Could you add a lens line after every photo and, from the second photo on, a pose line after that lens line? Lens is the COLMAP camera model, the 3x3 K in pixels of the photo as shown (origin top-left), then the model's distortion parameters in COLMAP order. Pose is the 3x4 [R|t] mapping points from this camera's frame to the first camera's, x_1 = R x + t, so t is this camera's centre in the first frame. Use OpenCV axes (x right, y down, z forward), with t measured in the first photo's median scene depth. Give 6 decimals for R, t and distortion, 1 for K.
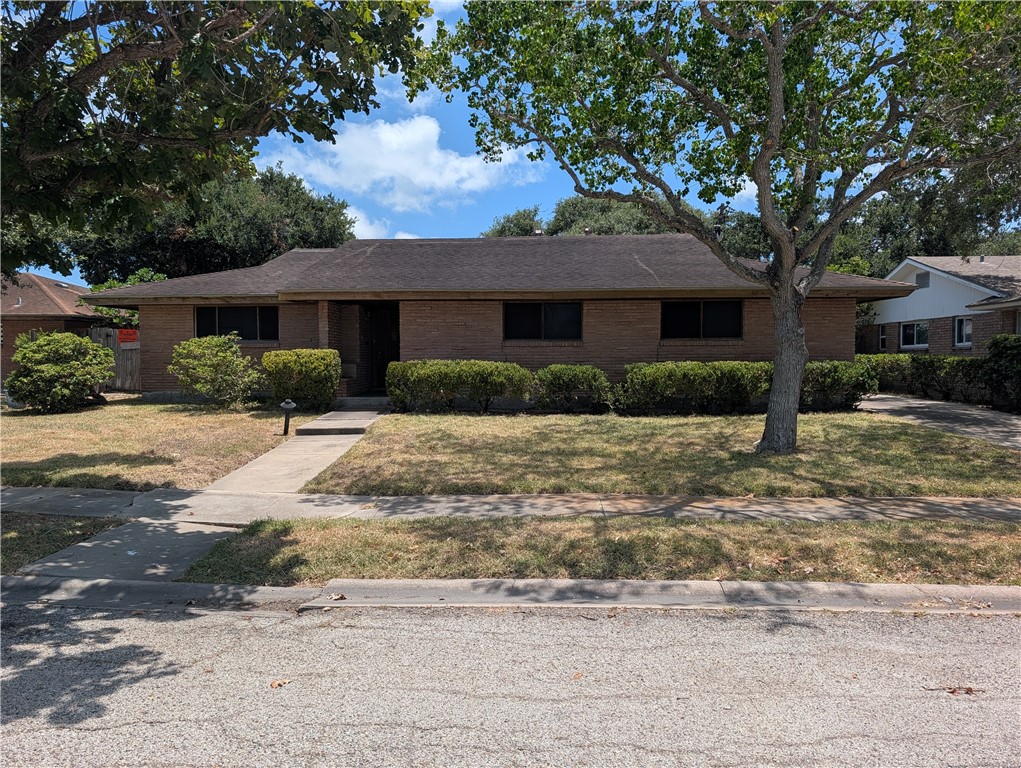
lens RADIAL K [[742.8, 0, 503.6], [0, 742.8, 377.6], [0, 0, 1]] dist [0.017912, 0.000290]
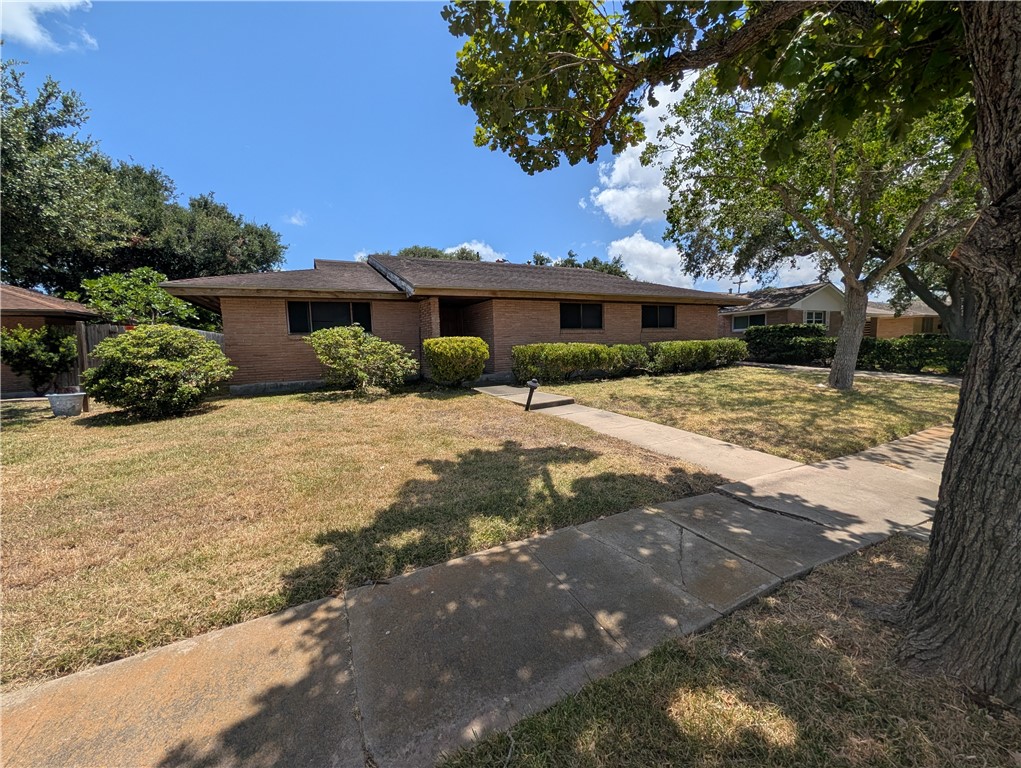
lens RADIAL K [[393.3, 0, 512.5], [0, 393.3, 383.0], [0, 0, 1]] dist [-0.000521, 0.000430]
pose [[0.866024, -0.072597, 0.494703, -0.467245], [0.041551, 0.996430, 0.073485, -0.007219], [-0.498272, -0.043084, 0.865949, 0.390216]]
